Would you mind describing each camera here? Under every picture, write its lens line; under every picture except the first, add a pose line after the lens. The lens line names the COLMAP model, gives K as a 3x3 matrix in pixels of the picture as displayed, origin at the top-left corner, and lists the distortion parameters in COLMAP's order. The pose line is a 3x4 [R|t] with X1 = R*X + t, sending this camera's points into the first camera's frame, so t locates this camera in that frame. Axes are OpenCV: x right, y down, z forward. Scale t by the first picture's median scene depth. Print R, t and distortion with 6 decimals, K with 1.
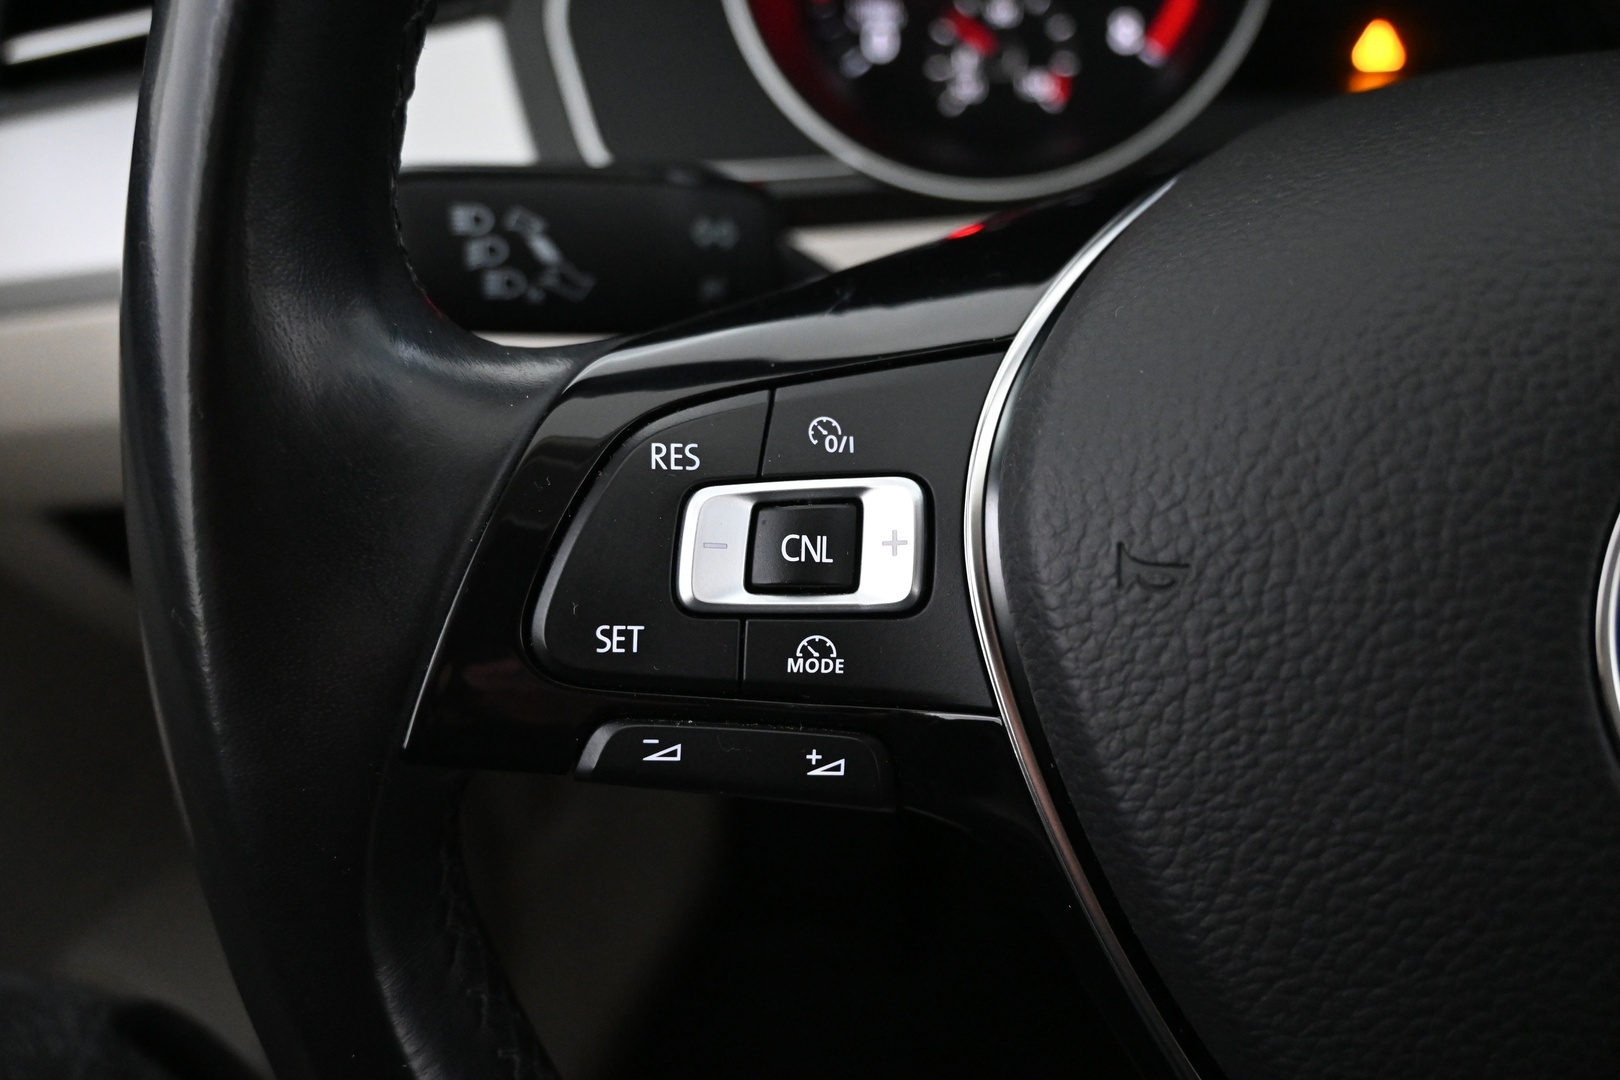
lens RADIAL K [[1483.2, 0, 803.8], [0, 1483.2, 541.0], [0, 0, 1]] dist [-0.009425, 0.000000]
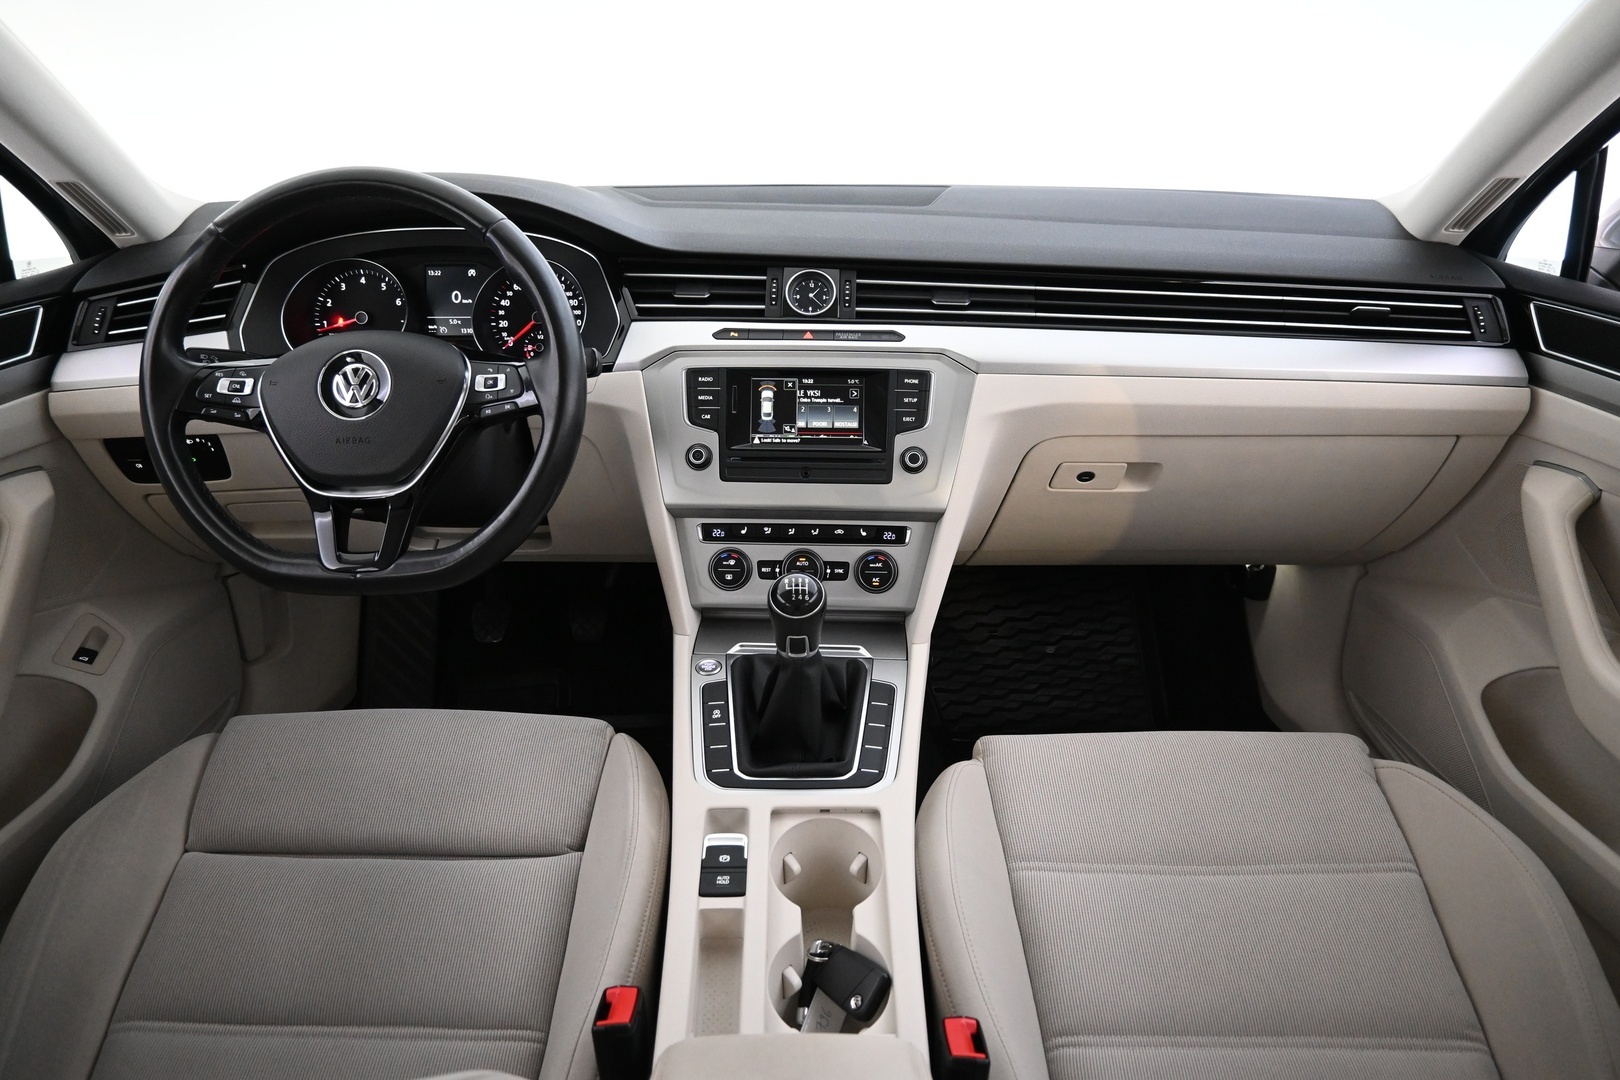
lens RADIAL K [[1087.9, 0, 808.9], [0, 1087.9, 538.9], [0, 0, 1]] dist [0.001530, -0.011961]
pose [[0.985916, 0.016030, 0.166471, 1.954476], [0.020640, 0.976123, -0.216235, 2.006449], [-0.165963, 0.216625, 0.962045, -4.608926]]
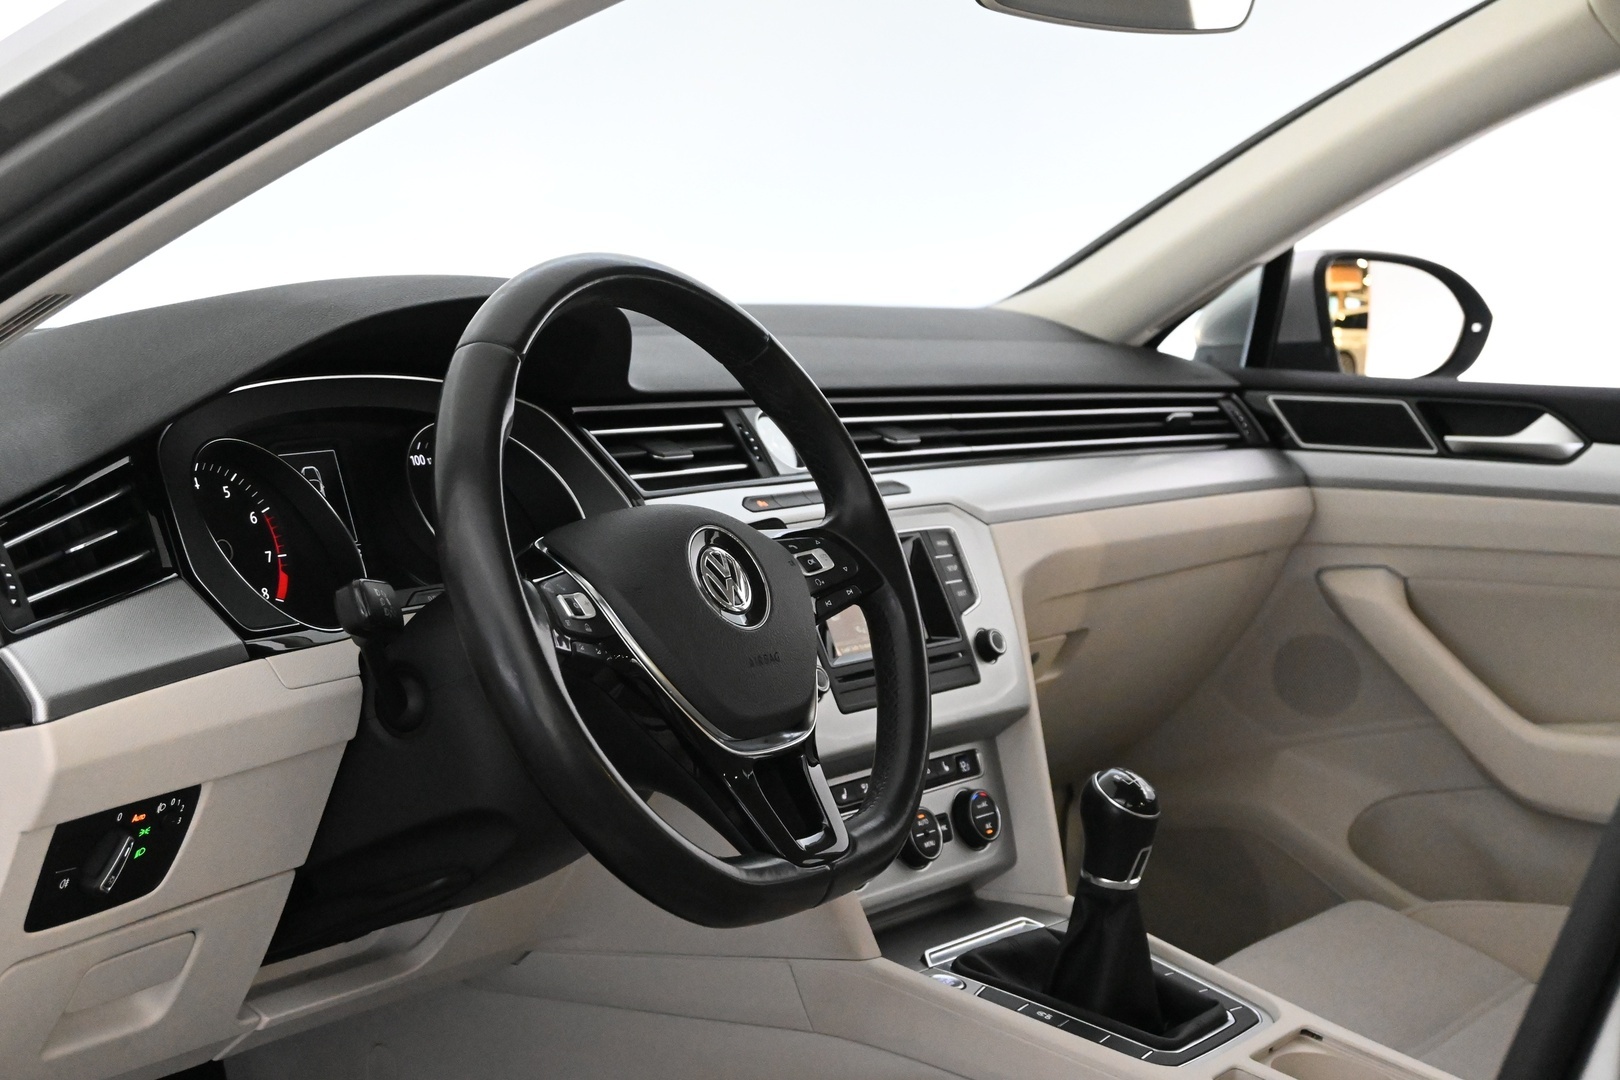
lens RADIAL K [[2845.2, 0, 808.8], [0, 2845.2, 535.1], [0, 0, 1]] dist [-0.008819, 0.000000]
pose [[0.417779, -0.017717, 0.908376, -7.319842], [0.482750, 0.851325, -0.205422, 1.874841], [-0.769684, 0.524339, 0.364219, -2.696183]]
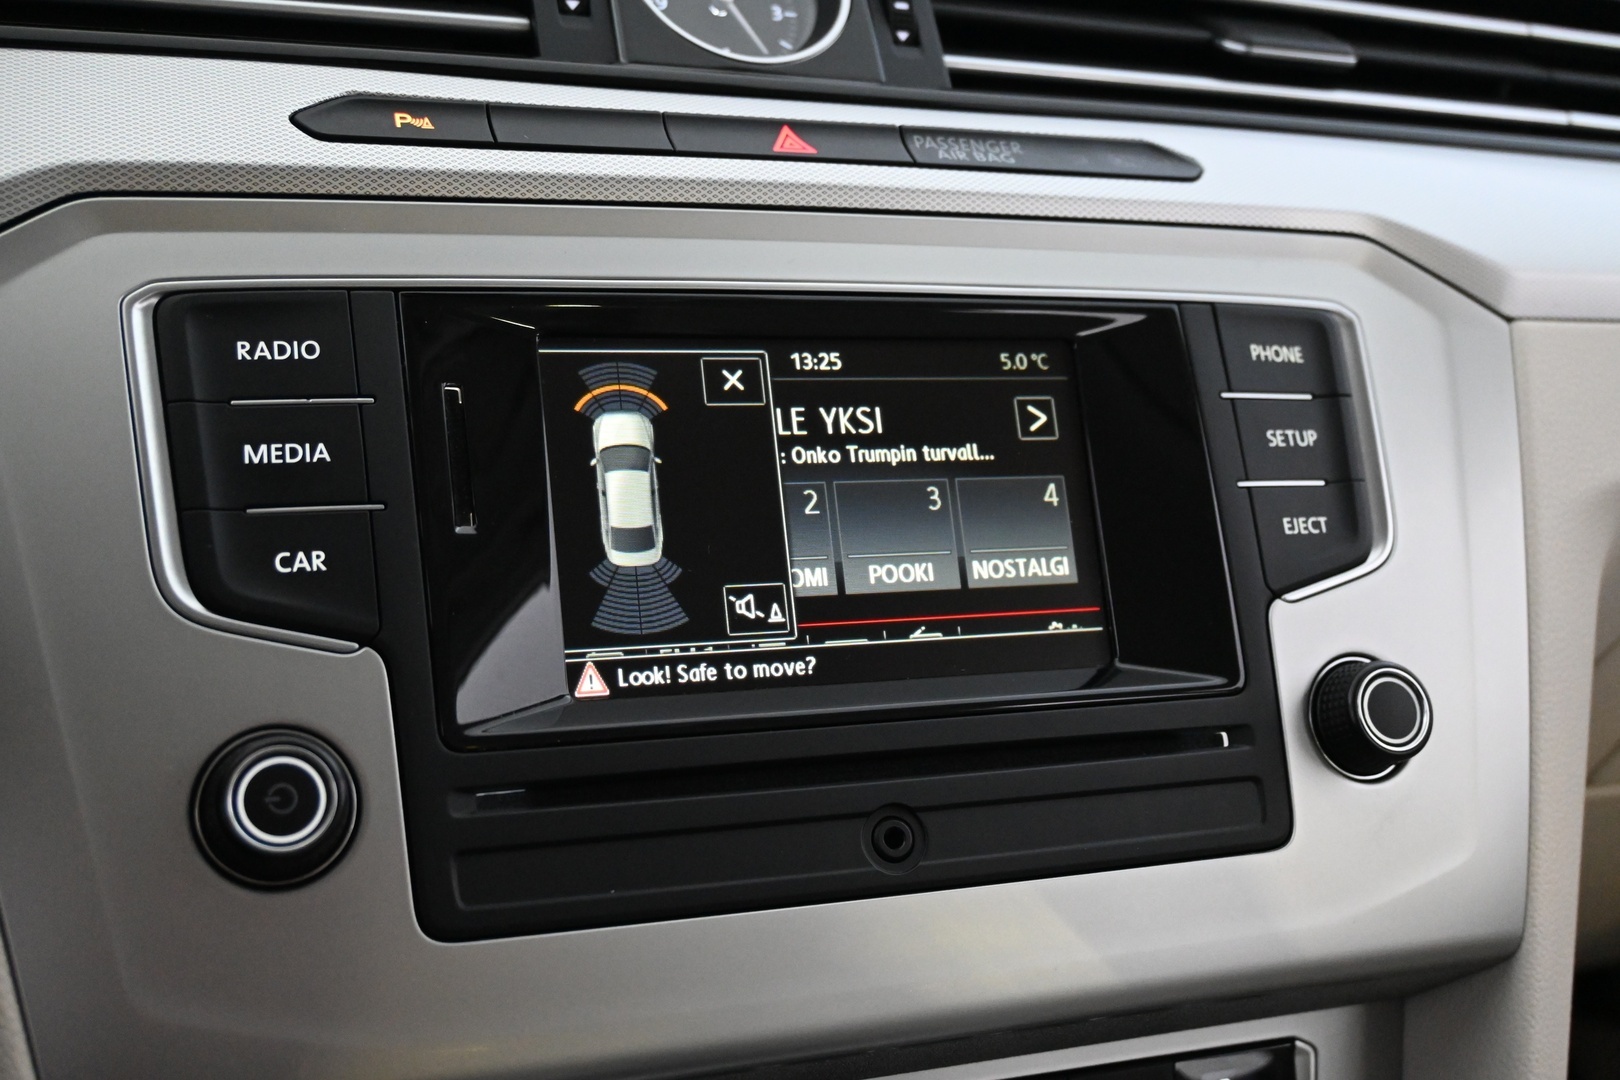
lens RADIAL K [[1790.6, 0, 810.5], [0, 1790.6, 544.2], [0, 0, 1]] dist [-0.011545, 0.000000]
pose [[0.841396, 0.004914, 0.540396, 1.880759], [0.212386, 0.916492, -0.339019, 0.609138], [-0.496935, 0.400022, 0.770089, -0.161153]]
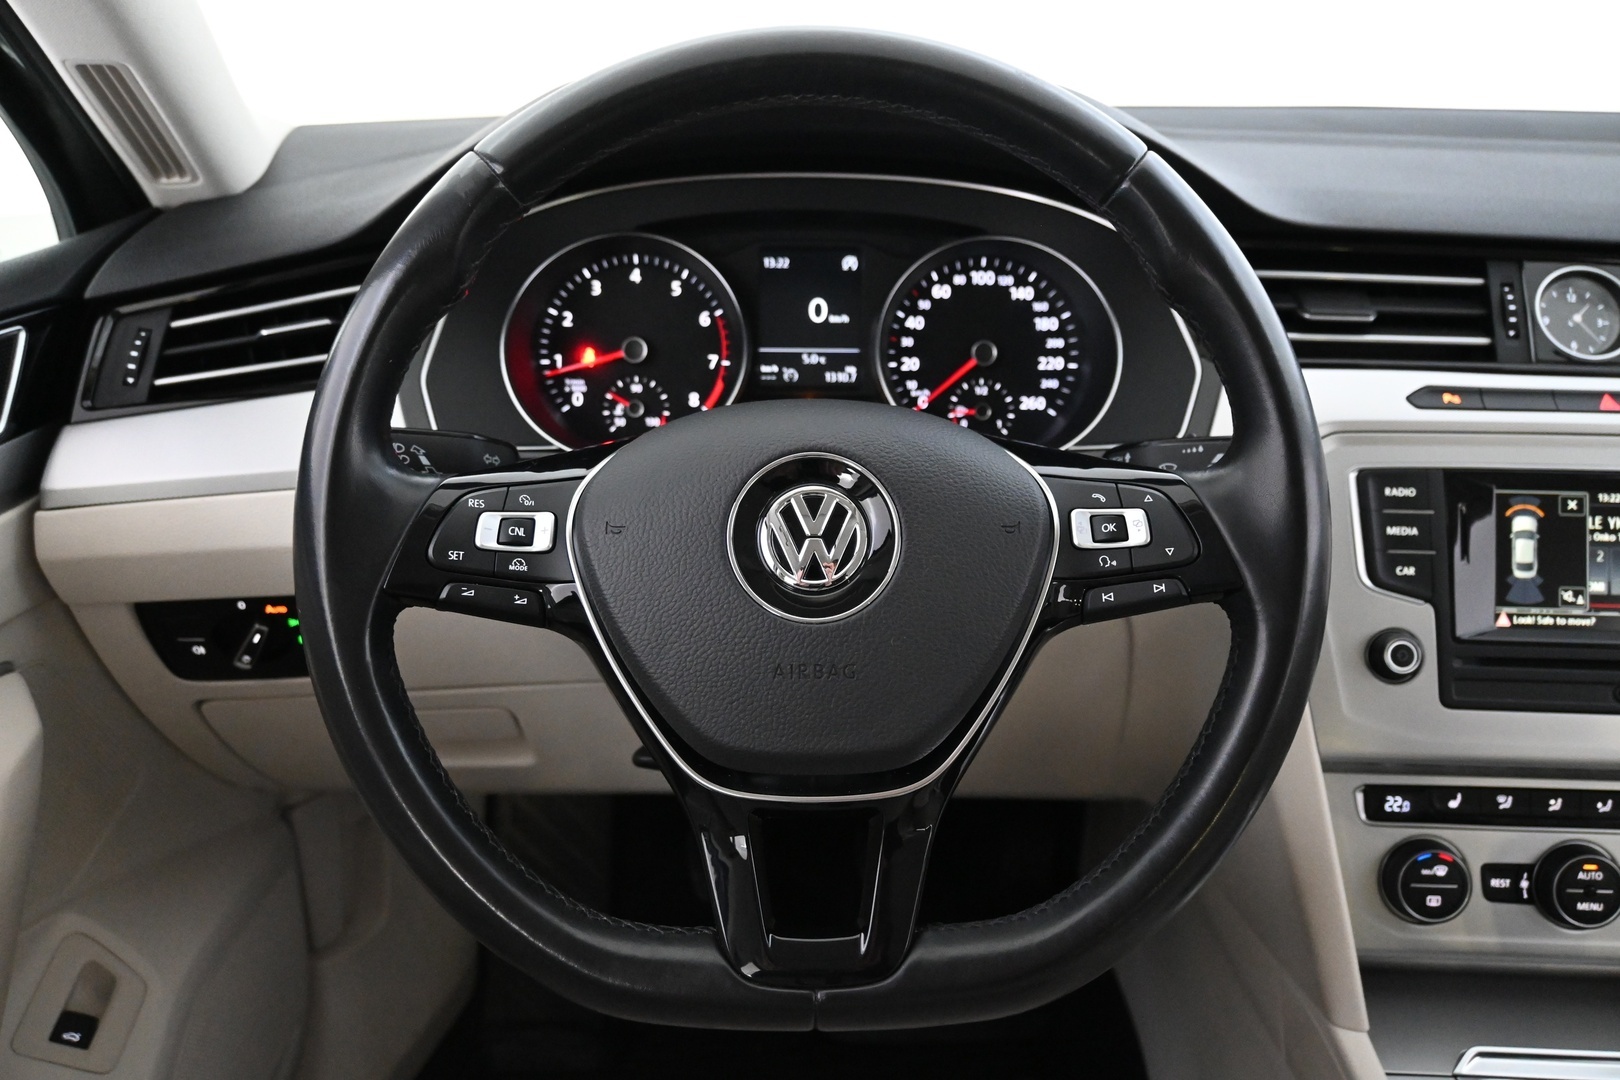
lens RADIAL K [[1367.1, 0, 813.5], [0, 1367.1, 542.2], [0, 0, 1]] dist [-0.013483, 0.005106]
pose [[0.985364, 0.030253, 0.167760, 0.139048], [0.011448, 0.970160, -0.242196, 0.748909], [-0.170081, 0.240571, 0.955614, -1.929448]]
